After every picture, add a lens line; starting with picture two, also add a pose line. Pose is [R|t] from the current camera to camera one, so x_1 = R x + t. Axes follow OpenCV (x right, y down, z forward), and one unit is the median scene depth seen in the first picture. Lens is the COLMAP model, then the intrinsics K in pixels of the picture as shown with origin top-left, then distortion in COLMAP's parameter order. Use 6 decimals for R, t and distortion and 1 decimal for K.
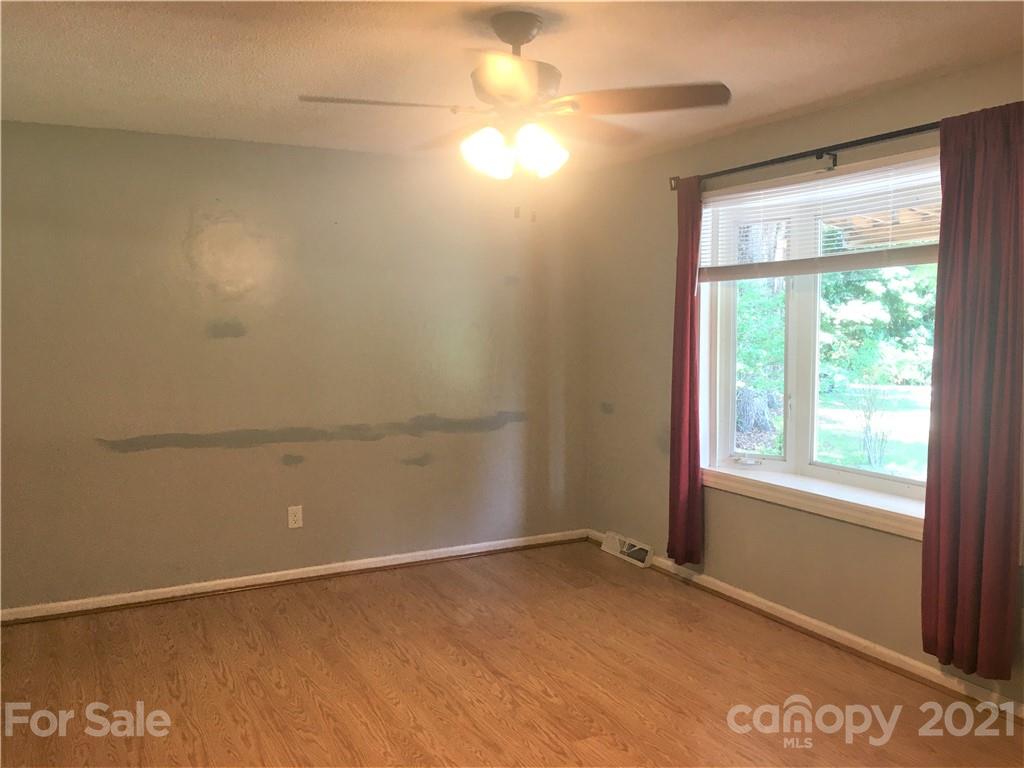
lens RADIAL K [[870.0, 0, 512.0], [0, 870.0, 384.0], [0, 0, 1]] dist [0.089972, -0.105535]
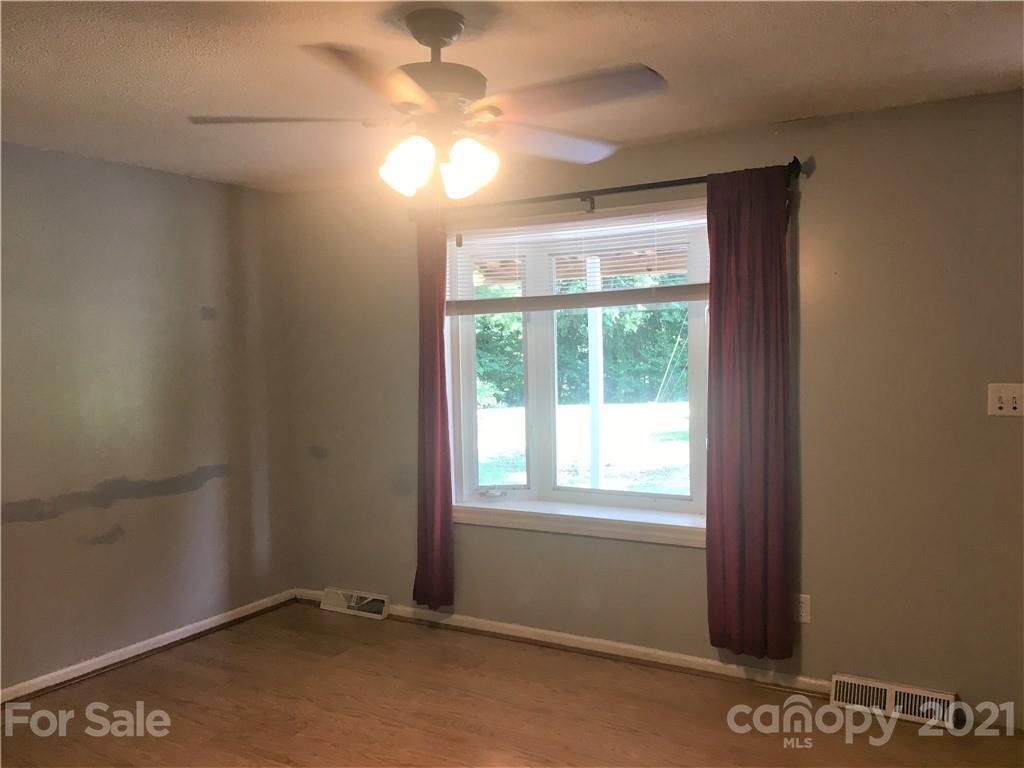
lens RADIAL K [[870.0, 0, 512.0], [0, 870.0, 384.0], [0, 0, 1]] dist [0.089972, -0.105535]
pose [[0.851905, -0.038765, 0.522260, -0.233548], [0.058769, 0.998034, -0.021783, -0.014269], [-0.520389, 0.049250, 0.852508, 0.128448]]
